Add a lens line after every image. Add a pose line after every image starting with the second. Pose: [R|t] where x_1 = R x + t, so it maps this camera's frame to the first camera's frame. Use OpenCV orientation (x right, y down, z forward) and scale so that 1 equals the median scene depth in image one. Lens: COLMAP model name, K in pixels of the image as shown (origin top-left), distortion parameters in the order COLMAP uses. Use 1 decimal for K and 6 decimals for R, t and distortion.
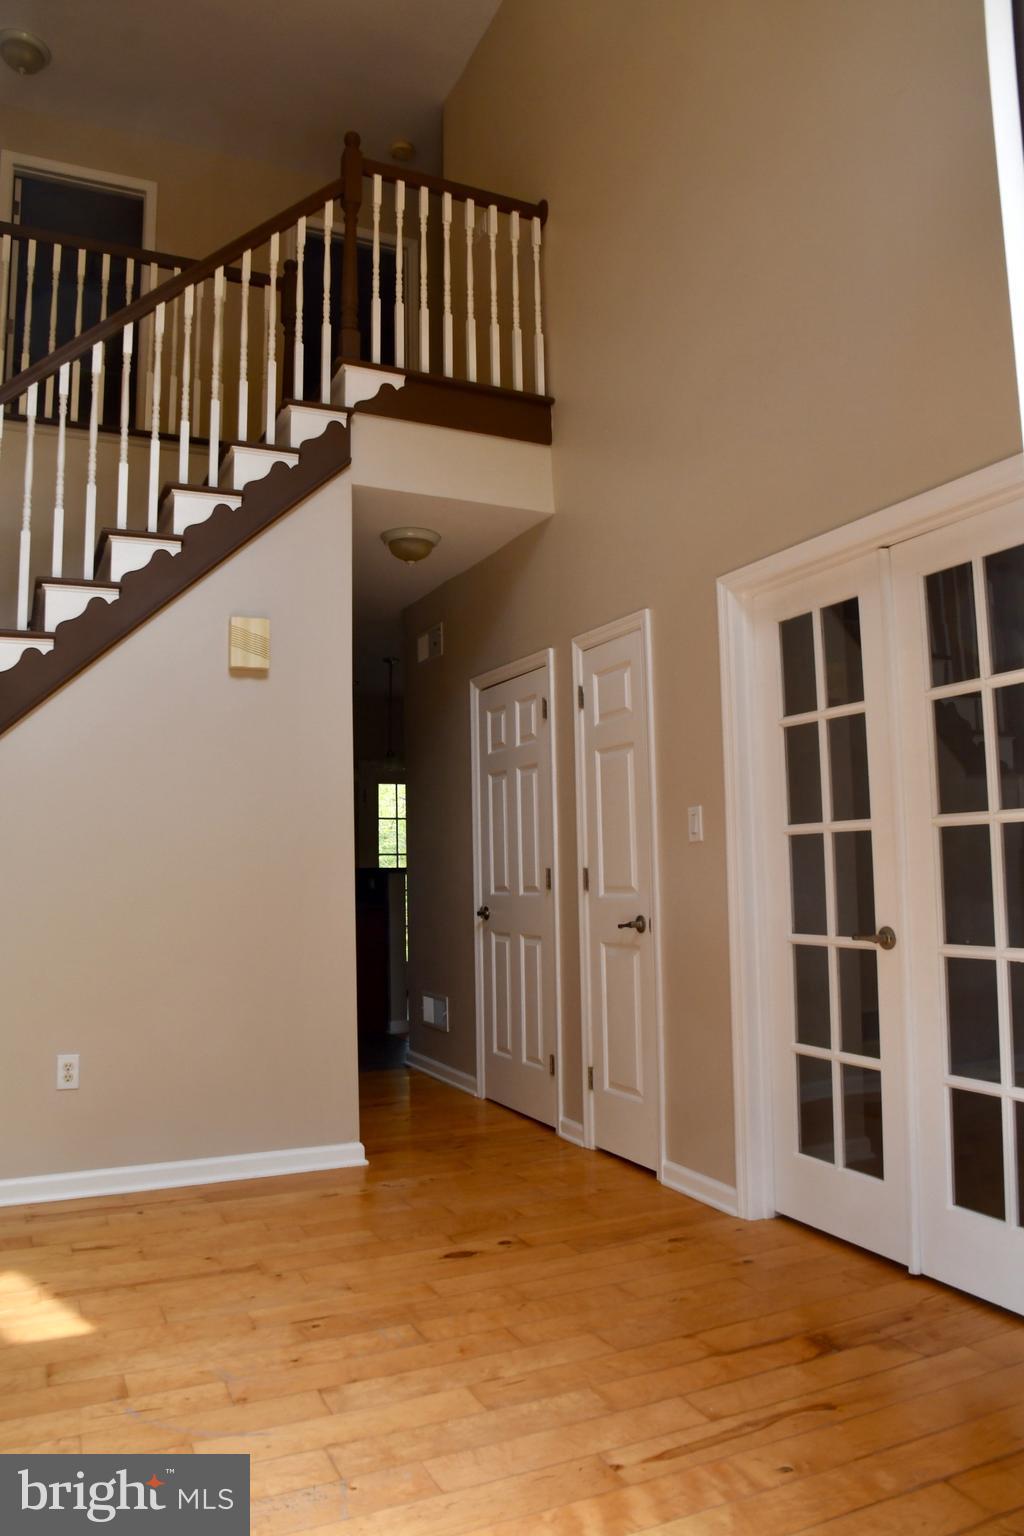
lens RADIAL K [[1117.9, 0, 515.0], [0, 1117.9, 766.7], [0, 0, 1]] dist [-0.114234, 0.080409]
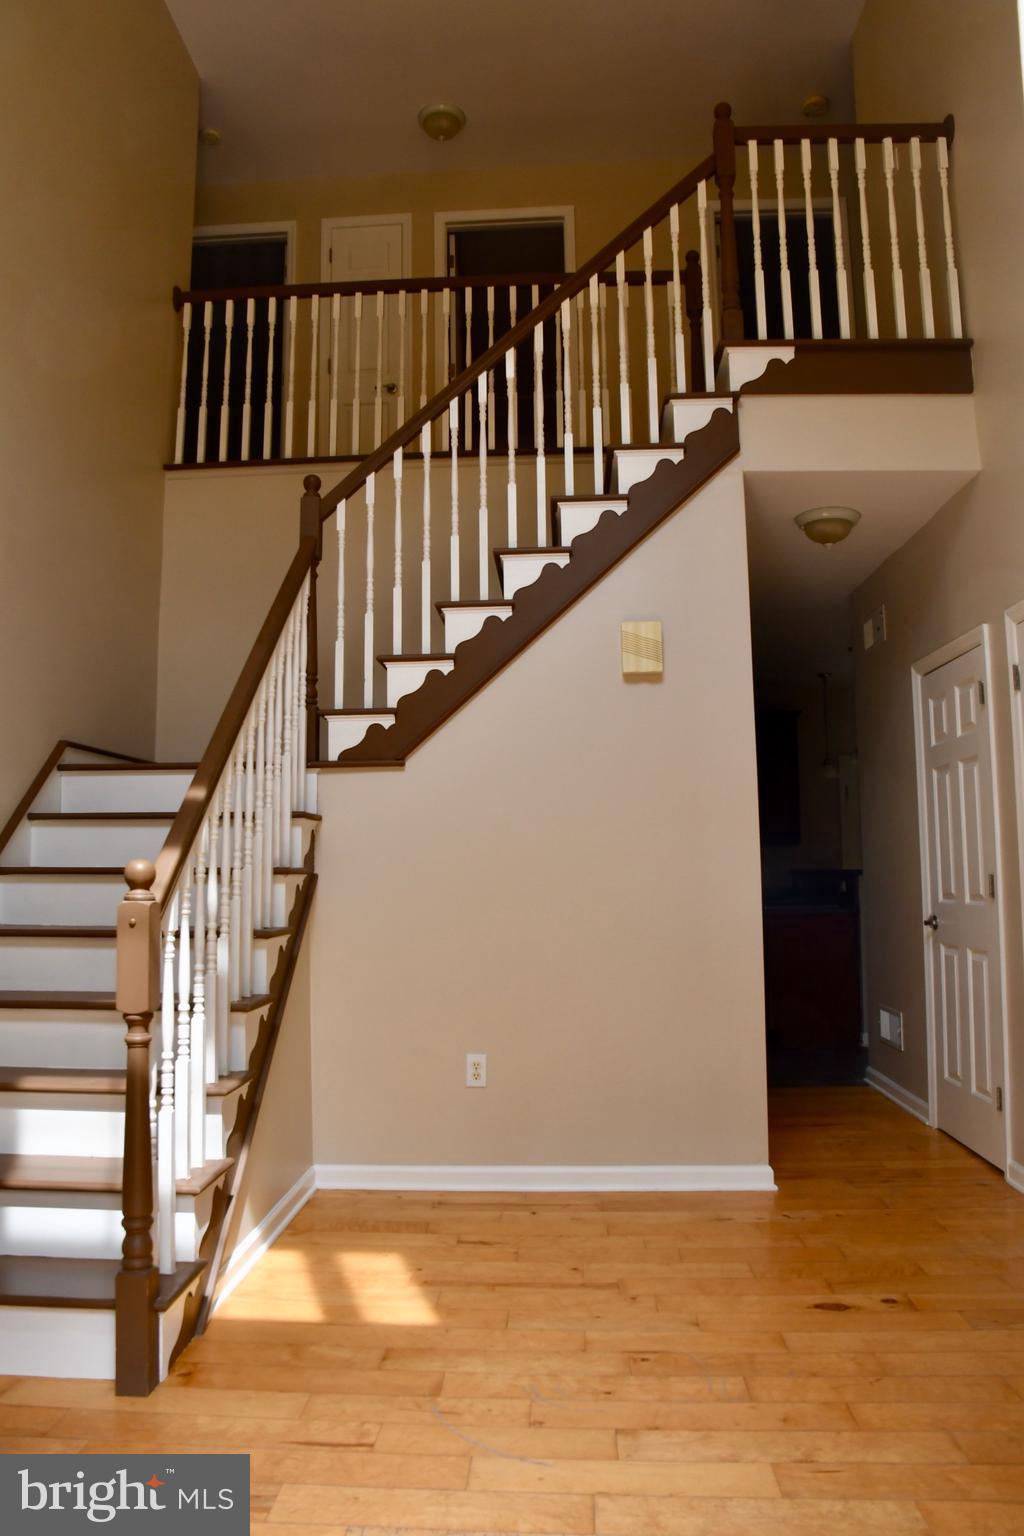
lens RADIAL K [[1117.9, 0, 515.0], [0, 1117.9, 766.7], [0, 0, 1]] dist [-0.114234, 0.080409]
pose [[0.881350, -0.038652, -0.470881, 0.124048], [0.040736, 0.999153, -0.005768, -0.004443], [0.470705, -0.014098, 0.882178, 0.072511]]
